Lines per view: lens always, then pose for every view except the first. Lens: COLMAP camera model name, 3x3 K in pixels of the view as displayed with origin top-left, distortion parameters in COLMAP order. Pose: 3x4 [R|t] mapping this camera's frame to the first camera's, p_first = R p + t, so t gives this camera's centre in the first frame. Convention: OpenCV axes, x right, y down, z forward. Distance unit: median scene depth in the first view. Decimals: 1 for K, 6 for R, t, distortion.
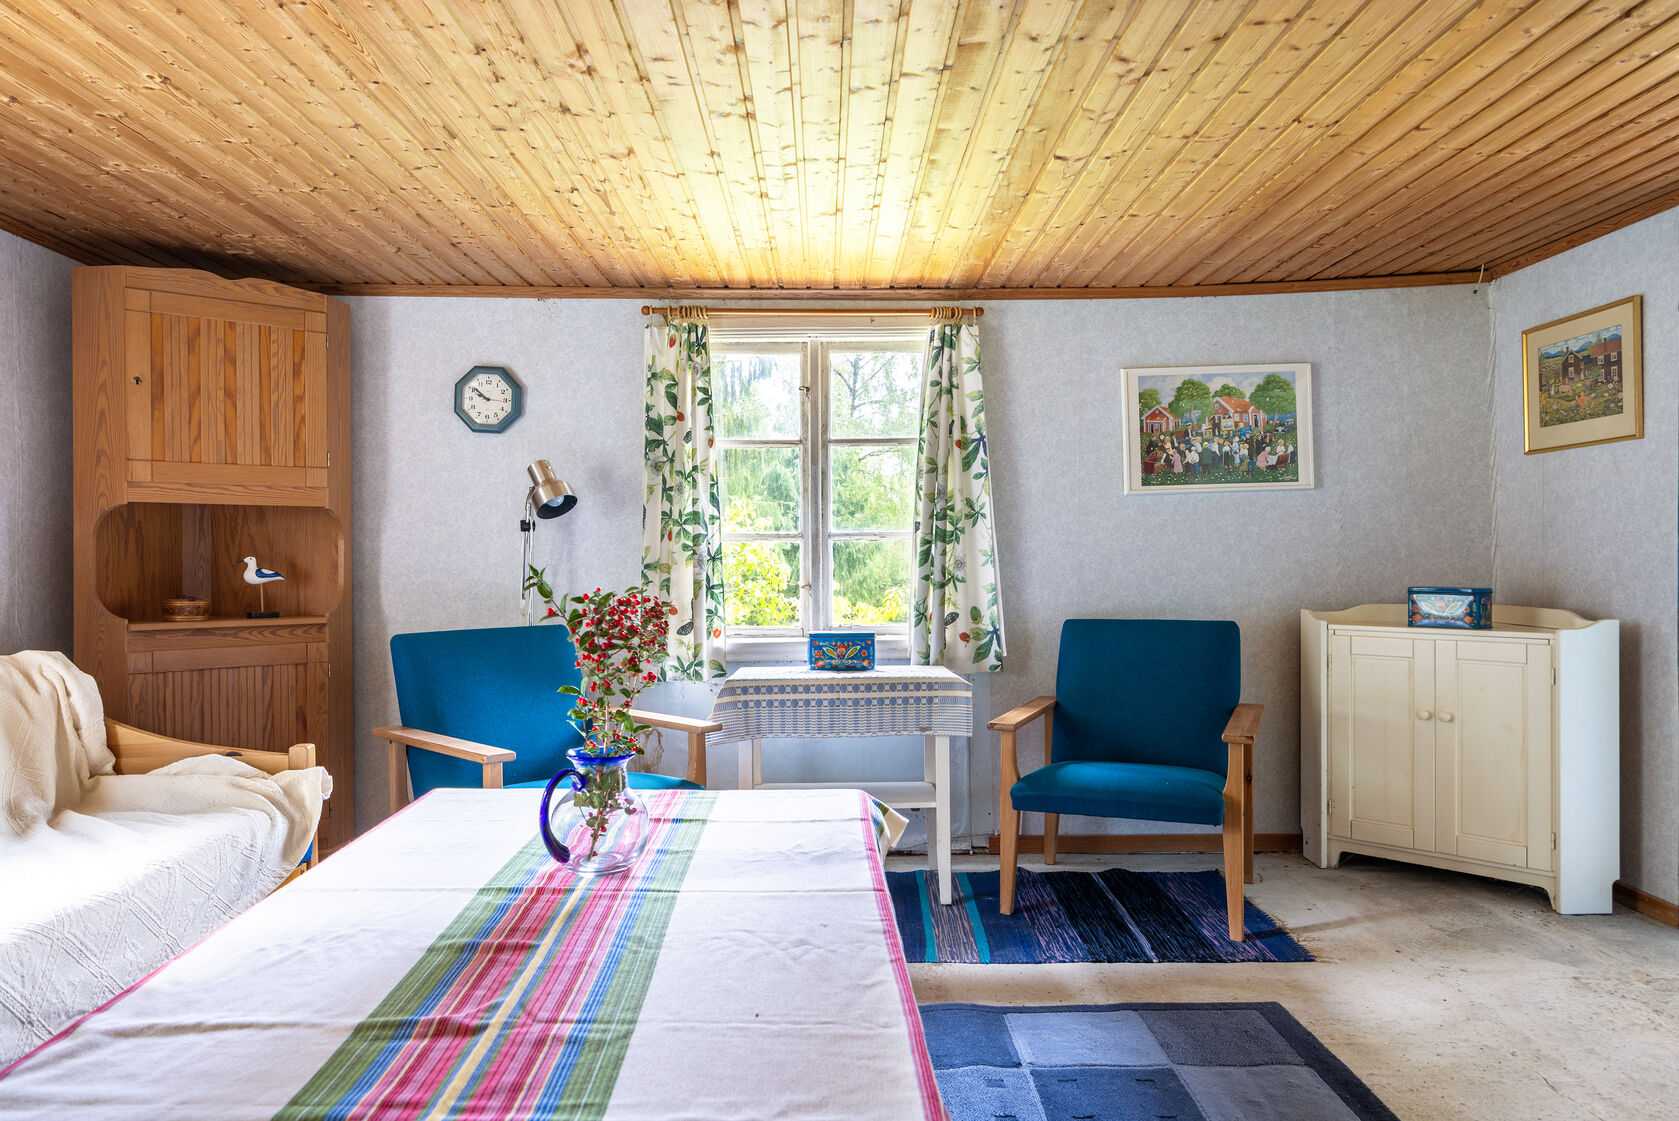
lens RADIAL K [[1182.8, 0, 839.5], [0, 1182.8, 560.5], [0, 0, 1]] dist [-0.009738, 0.001904]
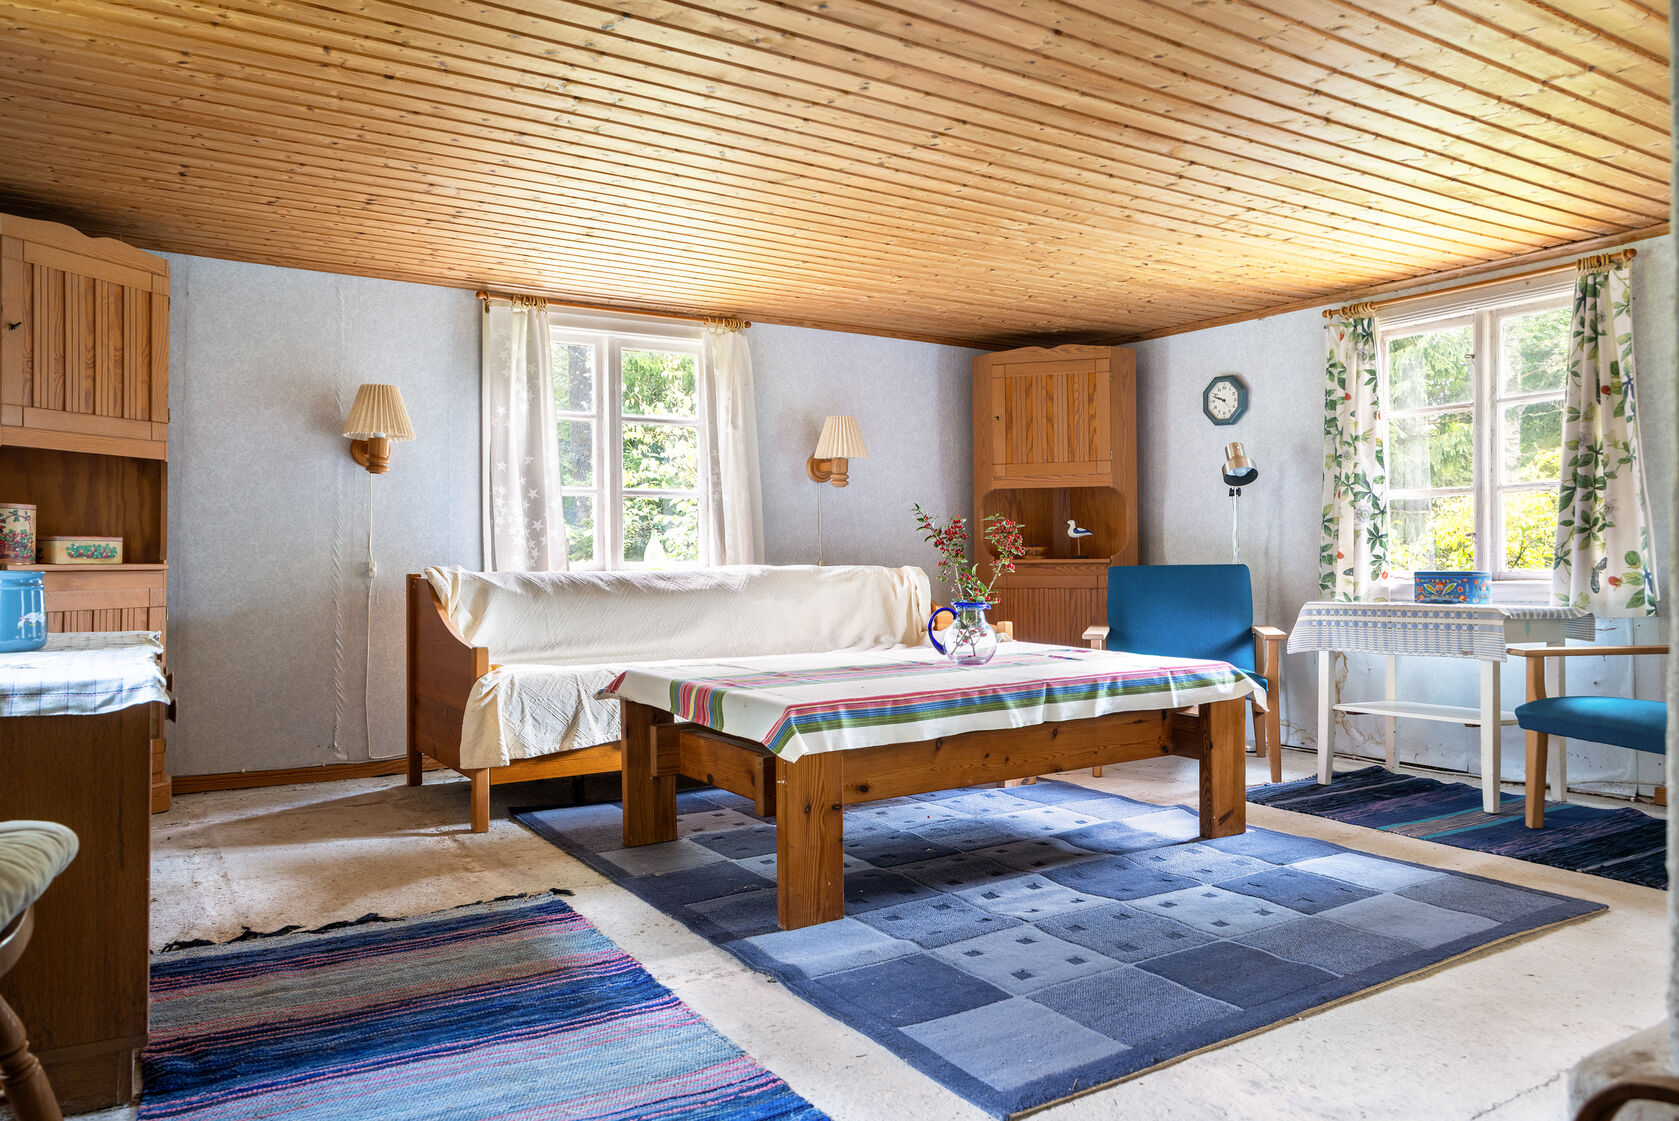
lens RADIAL K [[1182.8, 0, 839.5], [0, 1182.8, 560.5], [0, 0, 1]] dist [-0.009738, 0.001904]
pose [[0.524777, -0.002642, -0.851236, 0.646403], [0.004481, 0.999990, -0.000341, 0.047058], [0.851228, -0.003635, 0.524783, -0.089009]]
